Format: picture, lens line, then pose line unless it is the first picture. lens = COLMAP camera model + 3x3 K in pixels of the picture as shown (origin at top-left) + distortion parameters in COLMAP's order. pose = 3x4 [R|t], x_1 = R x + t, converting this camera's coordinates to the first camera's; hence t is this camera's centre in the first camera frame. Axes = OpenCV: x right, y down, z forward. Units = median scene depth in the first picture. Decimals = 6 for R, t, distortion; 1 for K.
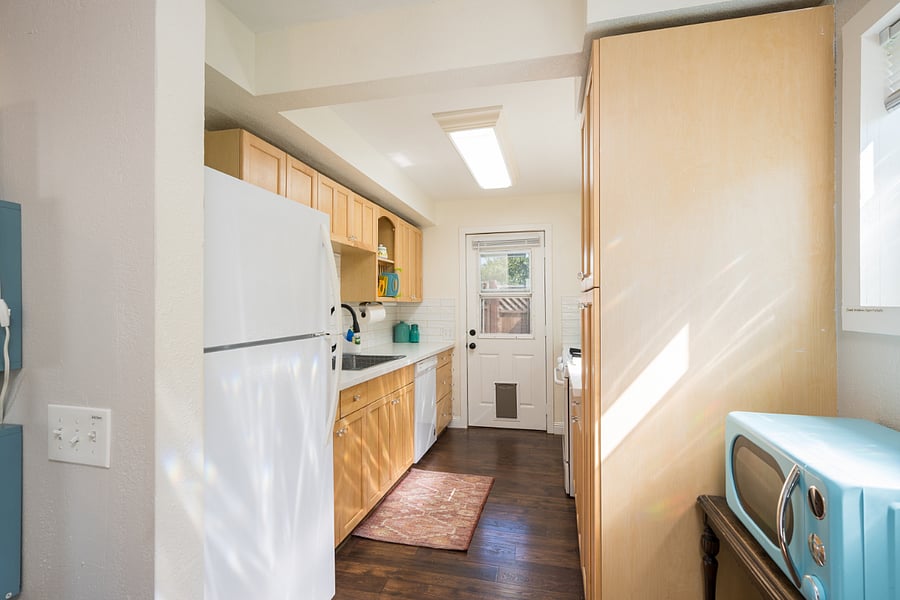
lens RADIAL K [[417.7, 0, 449.7], [0, 417.7, 301.5], [0, 0, 1]] dist [-0.002700, 0.000612]
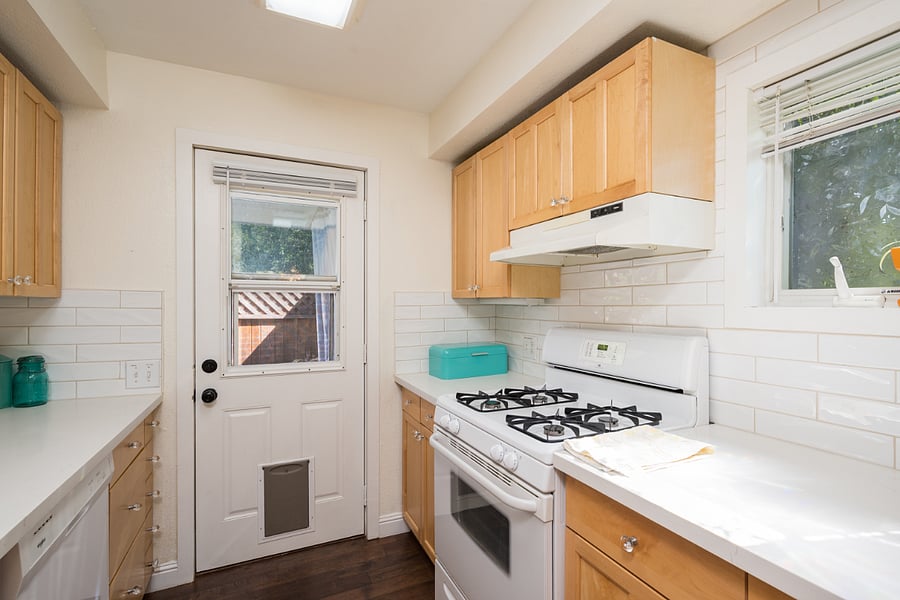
lens RADIAL K [[417.7, 0, 449.4], [0, 417.7, 306.8], [0, 0, 1]] dist [-0.002700, 0.000612]
pose [[0.783805, 0.006016, 0.620978, -0.023417], [-0.011352, 0.999925, 0.004642, 0.004523], [-0.620903, -0.010687, 0.783815, 0.487523]]
